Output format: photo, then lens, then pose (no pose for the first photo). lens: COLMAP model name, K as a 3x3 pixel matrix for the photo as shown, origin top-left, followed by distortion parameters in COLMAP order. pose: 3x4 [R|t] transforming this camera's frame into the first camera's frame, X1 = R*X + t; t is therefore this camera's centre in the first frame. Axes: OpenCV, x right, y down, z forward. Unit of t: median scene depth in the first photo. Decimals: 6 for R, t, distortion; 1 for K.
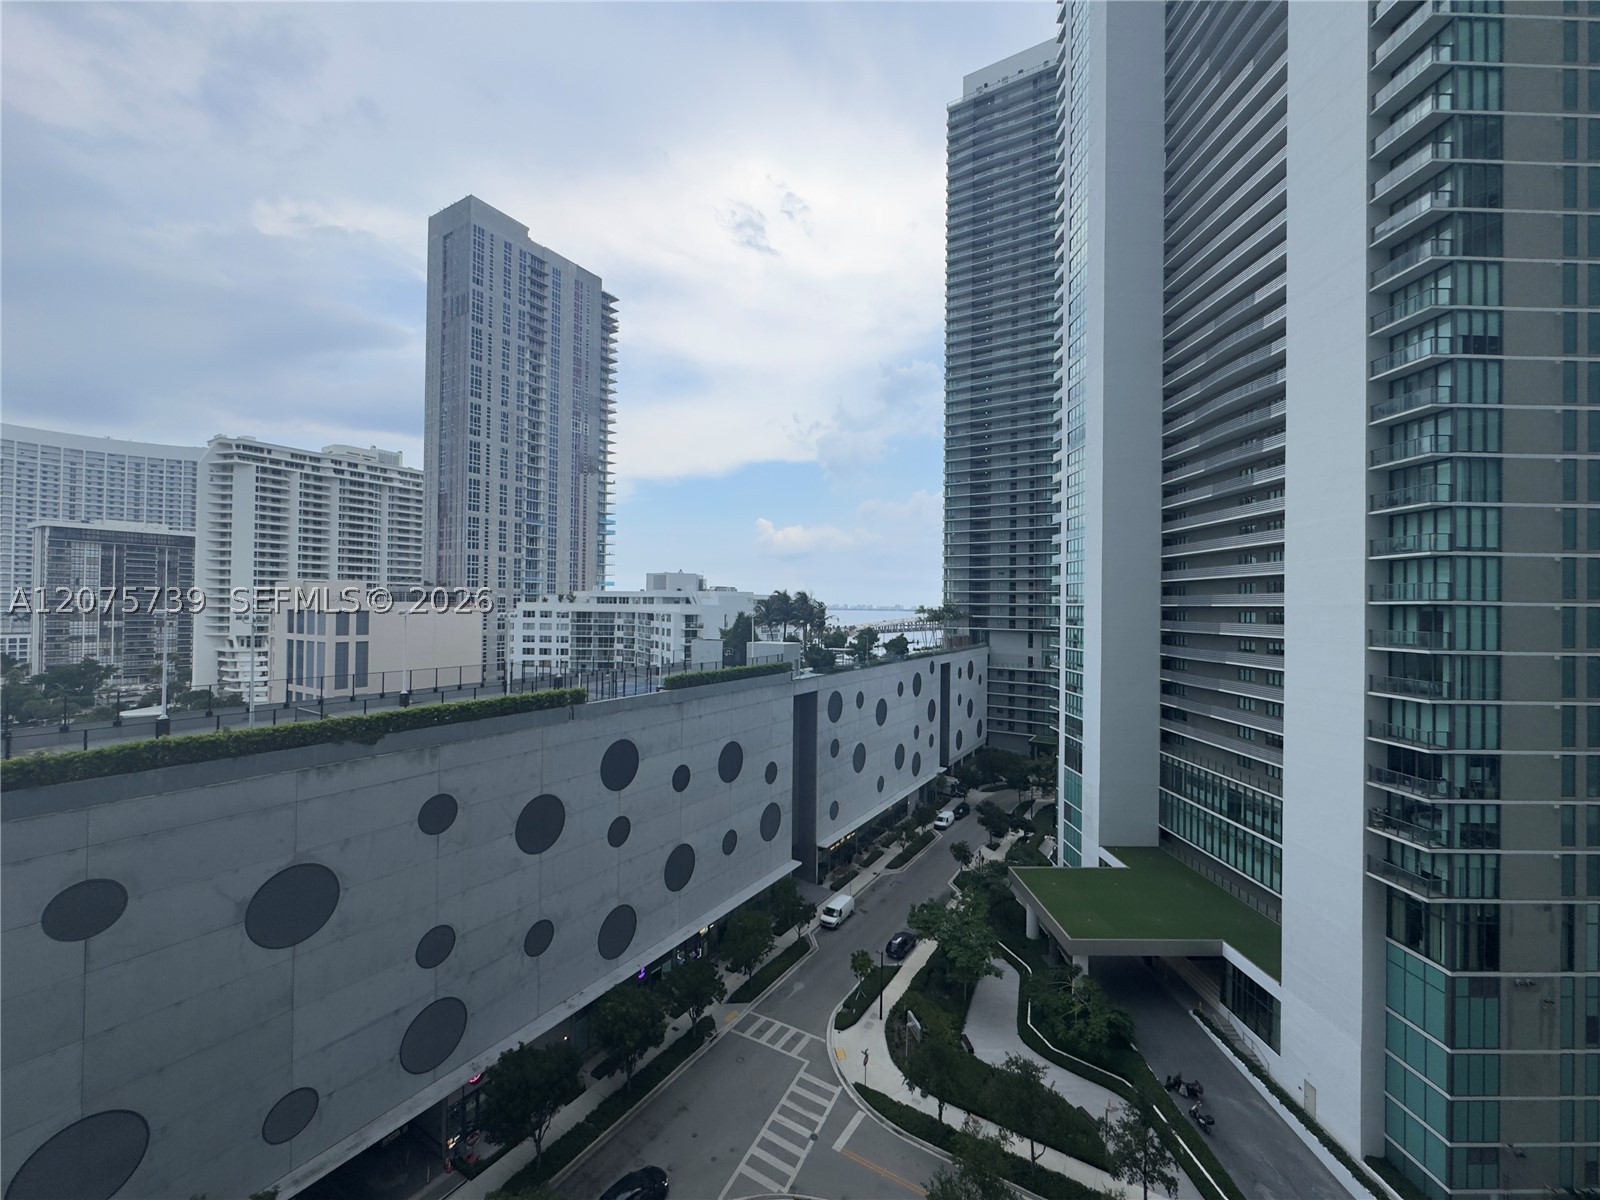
lens RADIAL K [[639.5, 0, 798.5], [0, 639.5, 600.4], [0, 0, 1]] dist [-0.006556, 0.000918]
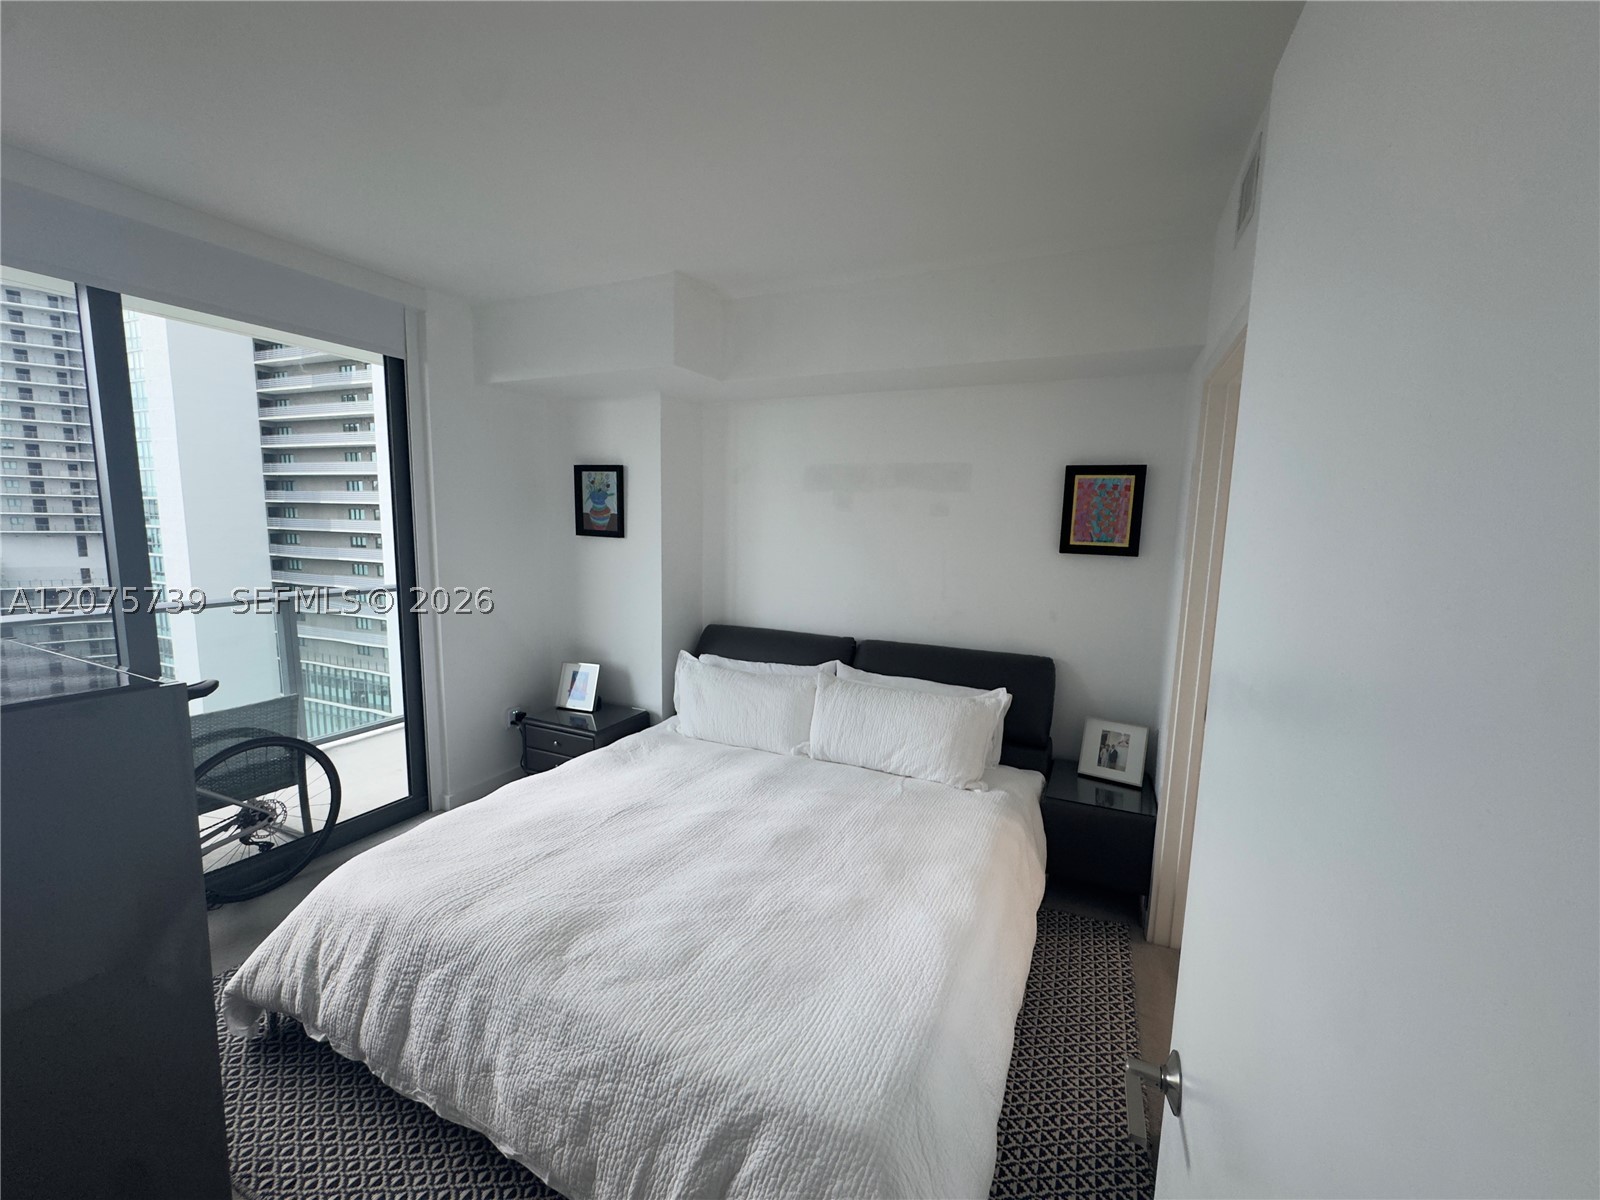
lens RADIAL K [[639.5, 0, 804.8], [0, 639.5, 598.6], [0, 0, 1]] dist [-0.006556, 0.000918]
pose [[0.378386, -0.119304, 0.917927, 0.005011], [-0.026492, 0.989857, 0.139573, -0.000716], [-0.925269, -0.077130, 0.371388, -0.042772]]
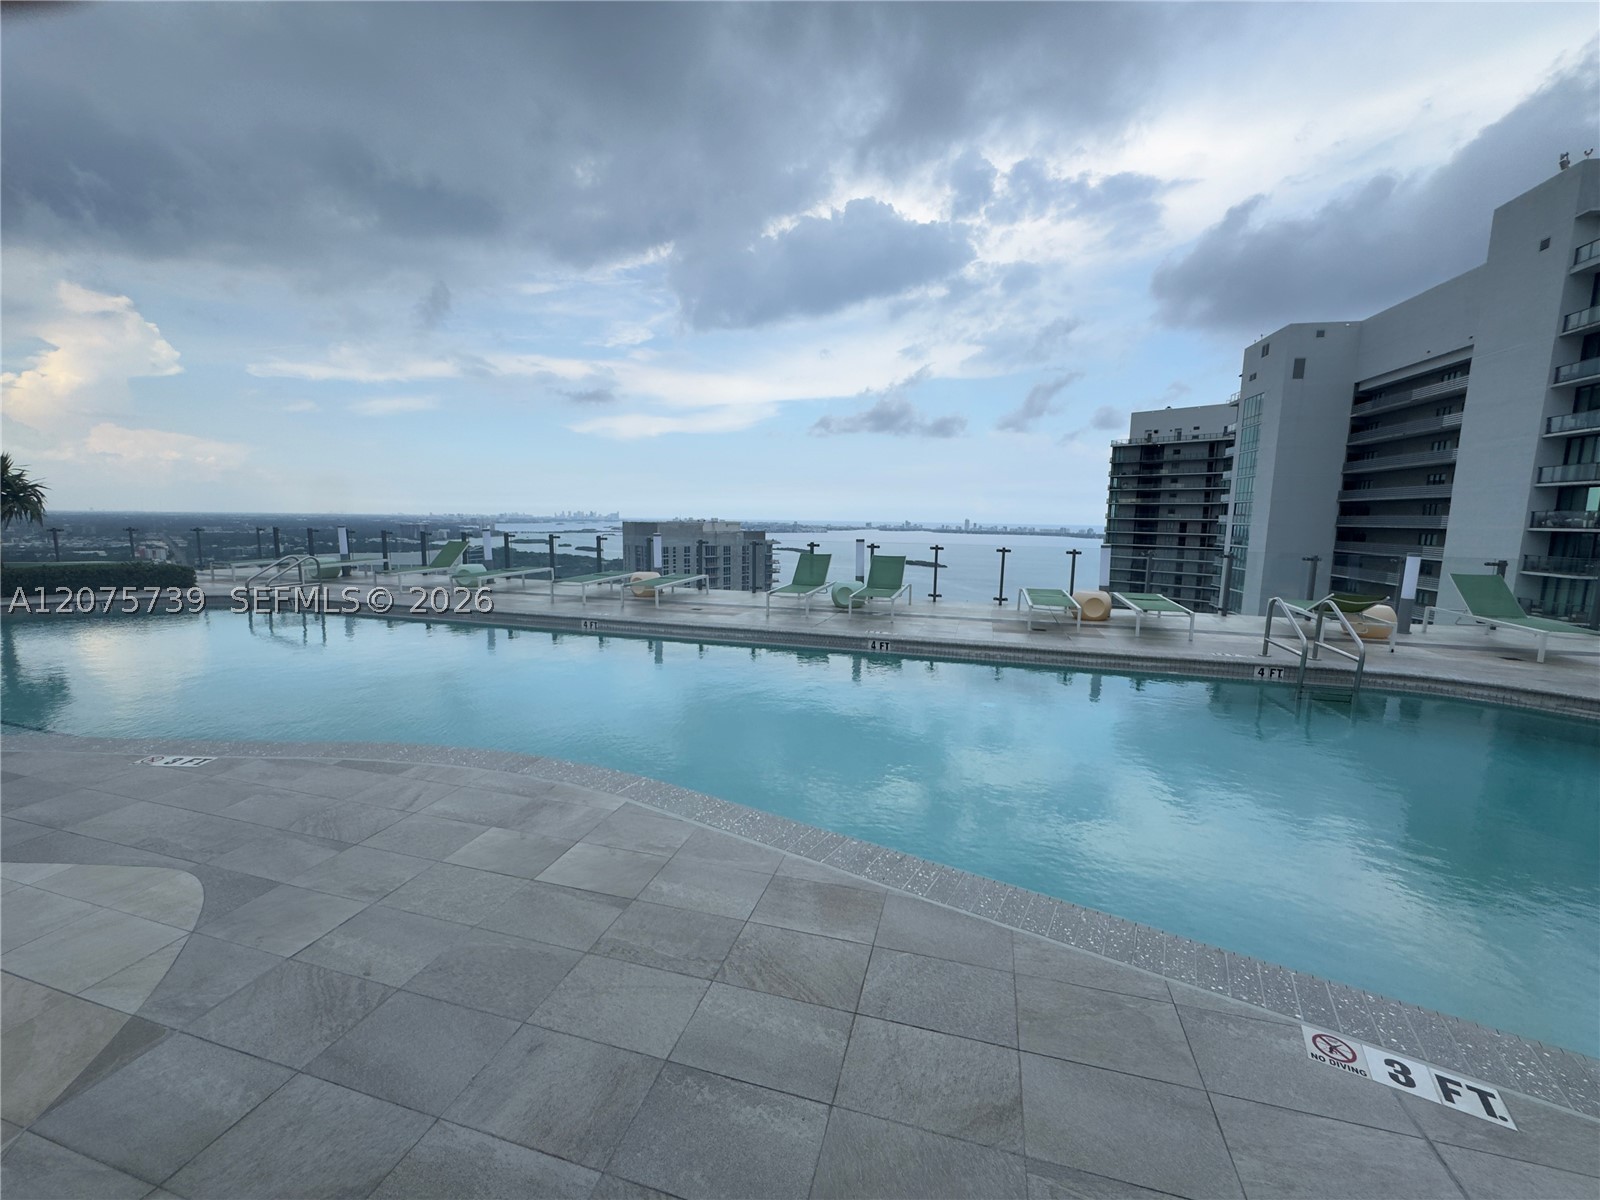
lens RADIAL K [[639.5, 0, 804.2], [0, 639.5, 589.3], [0, 0, 1]] dist [-0.006556, 0.000918]
pose [[0.976559, 0.029887, -0.213163, -0.011647], [-0.002893, 0.992046, 0.125841, -1.046134], [0.215228, -0.122275, 0.968879, -0.100469]]
